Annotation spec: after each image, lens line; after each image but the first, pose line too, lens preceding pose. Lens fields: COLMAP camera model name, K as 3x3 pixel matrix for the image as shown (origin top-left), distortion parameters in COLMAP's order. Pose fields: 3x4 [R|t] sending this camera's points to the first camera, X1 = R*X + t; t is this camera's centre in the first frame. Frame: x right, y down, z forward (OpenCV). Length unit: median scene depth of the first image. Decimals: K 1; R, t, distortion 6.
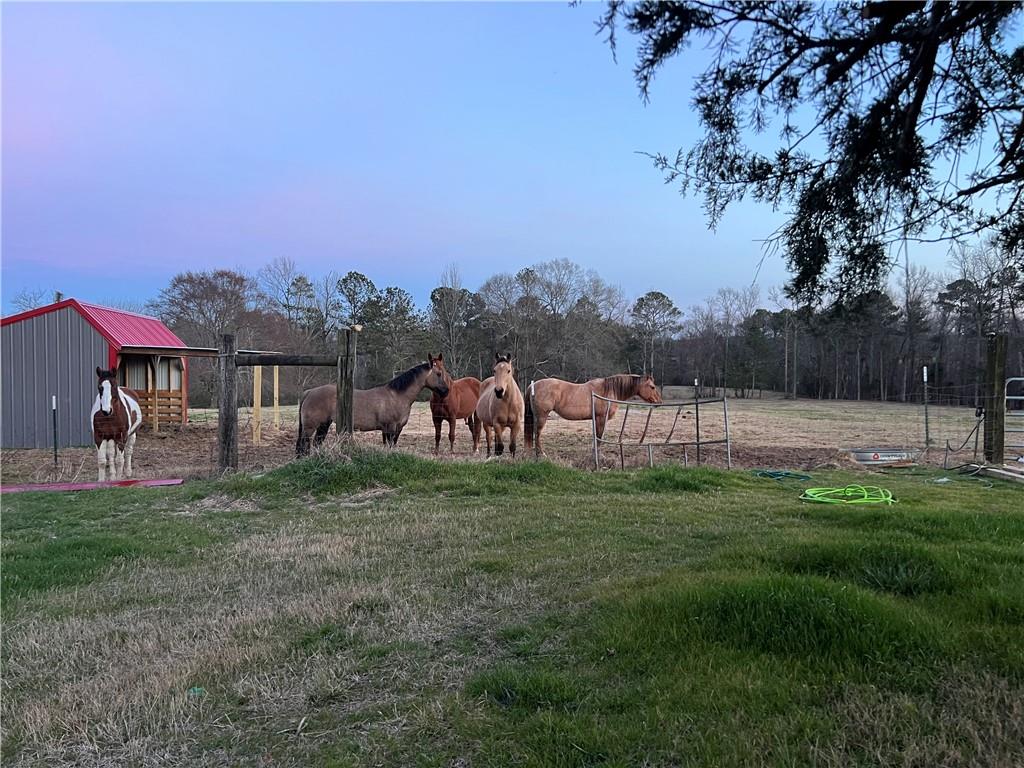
lens RADIAL K [[777.5, 0, 513.4], [0, 777.5, 382.0], [0, 0, 1]] dist [0.050601, -0.001318]
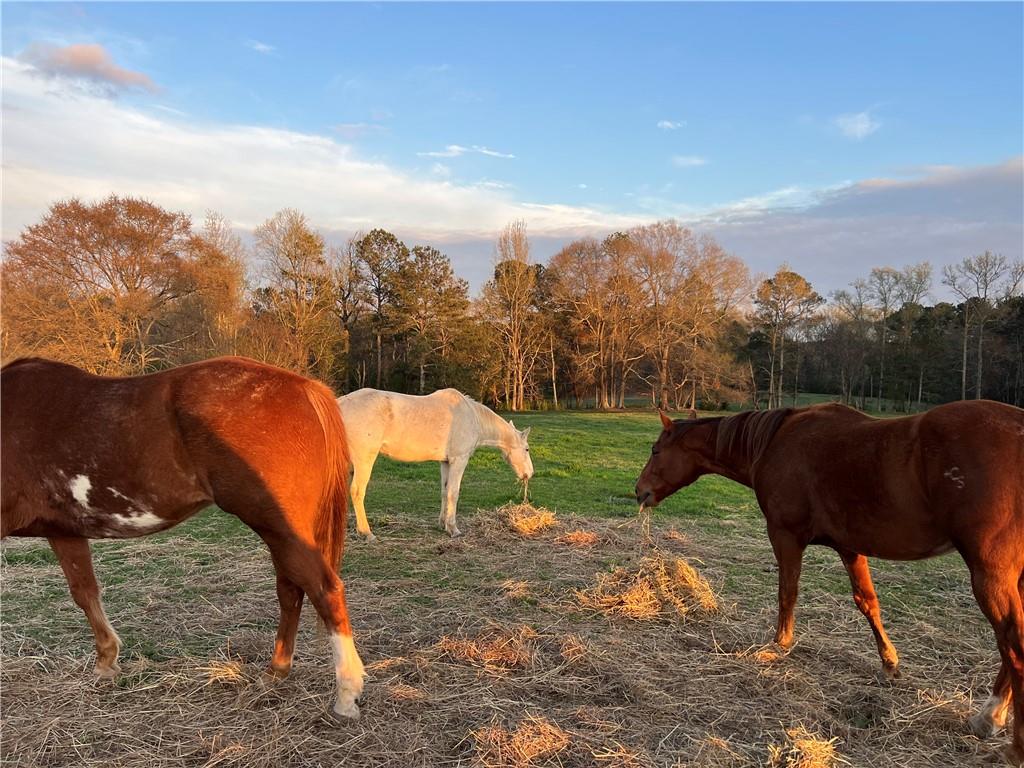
lens RADIAL K [[777.5, 0, 508.9], [0, 777.5, 382.9], [0, 0, 1]] dist [0.050601, -0.001318]
pose [[0.991354, 0.024805, -0.128851, 0.012712], [-0.024619, 0.999692, 0.003036, -0.001499], [0.128887, 0.000163, 0.991659, 0.234082]]
